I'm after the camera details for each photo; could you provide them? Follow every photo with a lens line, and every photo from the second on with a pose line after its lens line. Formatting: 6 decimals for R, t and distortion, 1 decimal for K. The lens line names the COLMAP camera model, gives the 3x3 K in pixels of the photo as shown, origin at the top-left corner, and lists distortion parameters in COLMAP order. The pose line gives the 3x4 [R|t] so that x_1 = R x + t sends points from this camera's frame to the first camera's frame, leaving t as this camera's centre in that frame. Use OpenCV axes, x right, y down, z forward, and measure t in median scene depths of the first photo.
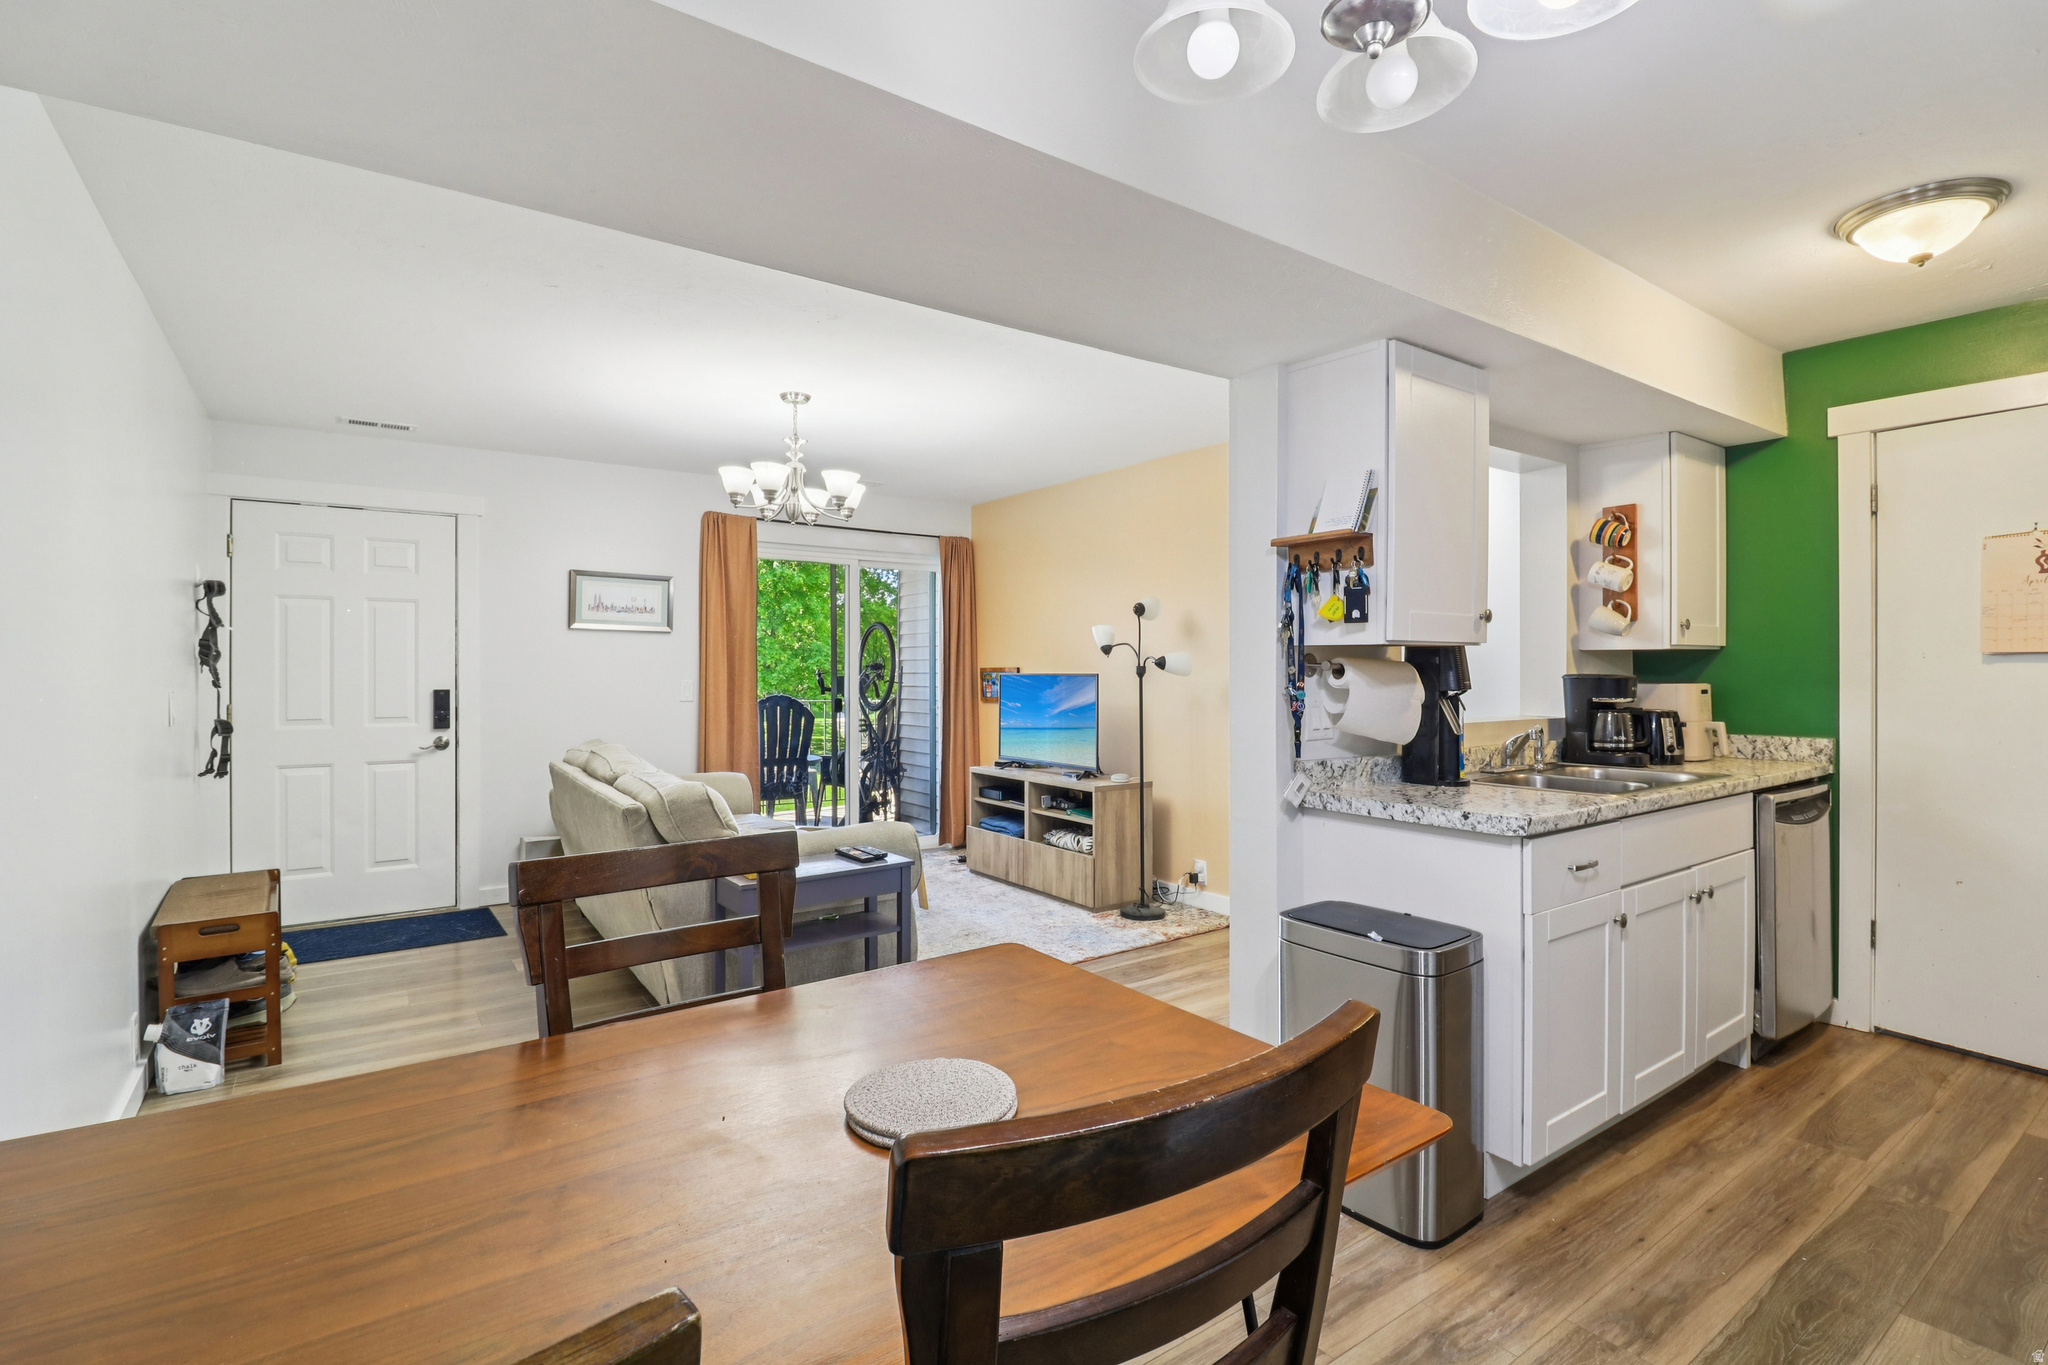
lens RADIAL K [[956.0, 0, 1022.3], [0, 956.0, 670.7], [0, 0, 1]] dist [-0.001206, -0.013542]
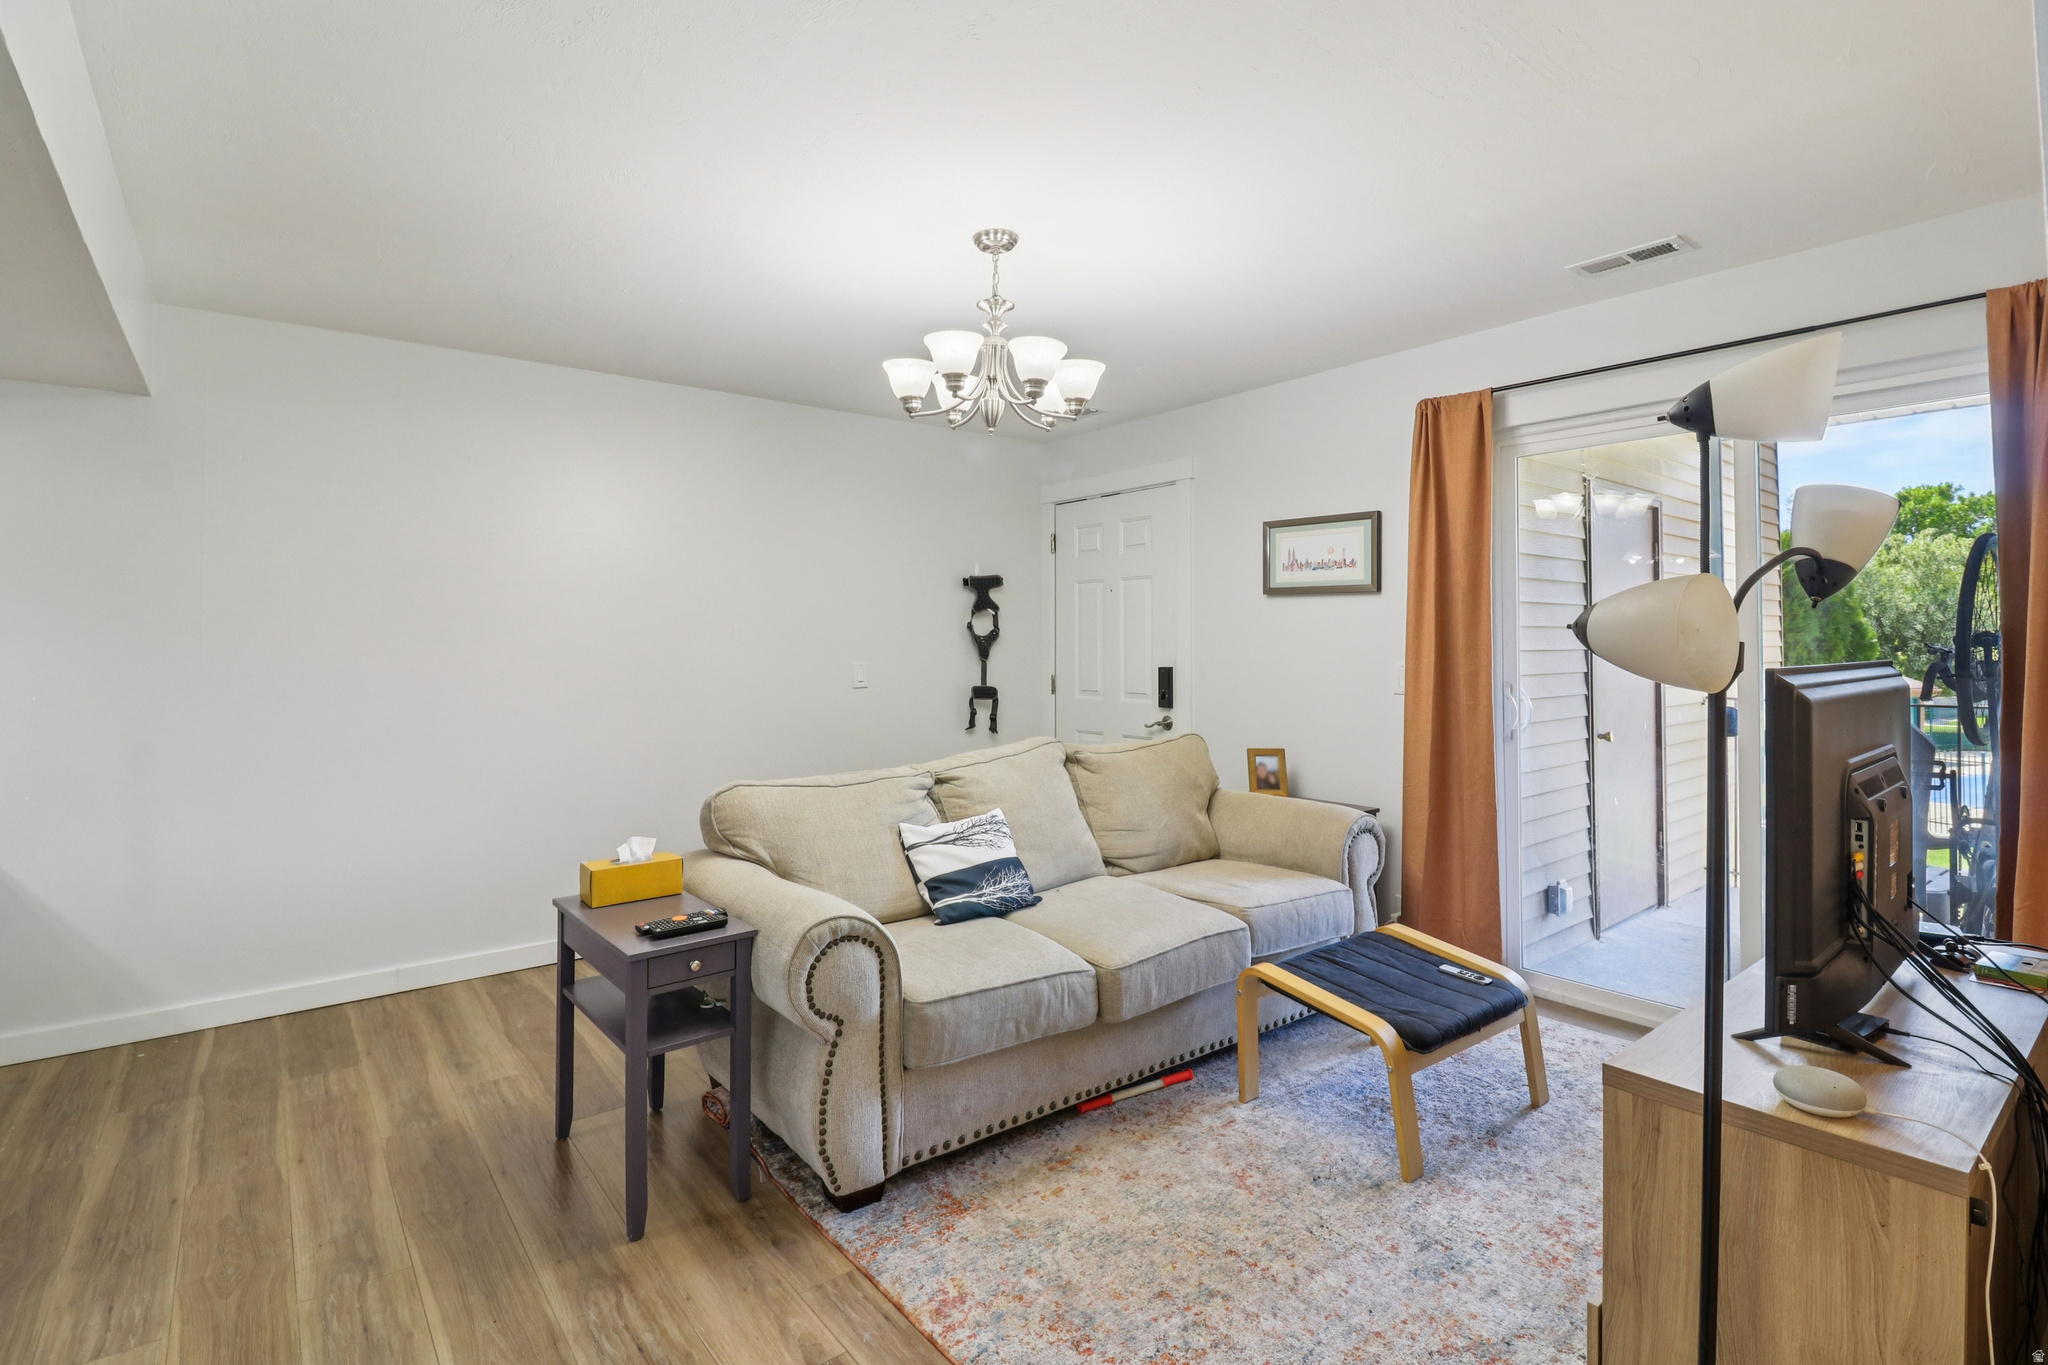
lens RADIAL K [[964.9, 0, 1025.0], [0, 964.9, 628.4], [0, 0, 1]] dist [0.001871, -0.013761]
pose [[0.055140, -0.015284, -0.998362, 0.357978], [0.001528, 0.999883, -0.015222, -0.004414], [0.998477, -0.000686, 0.055157, 0.816482]]
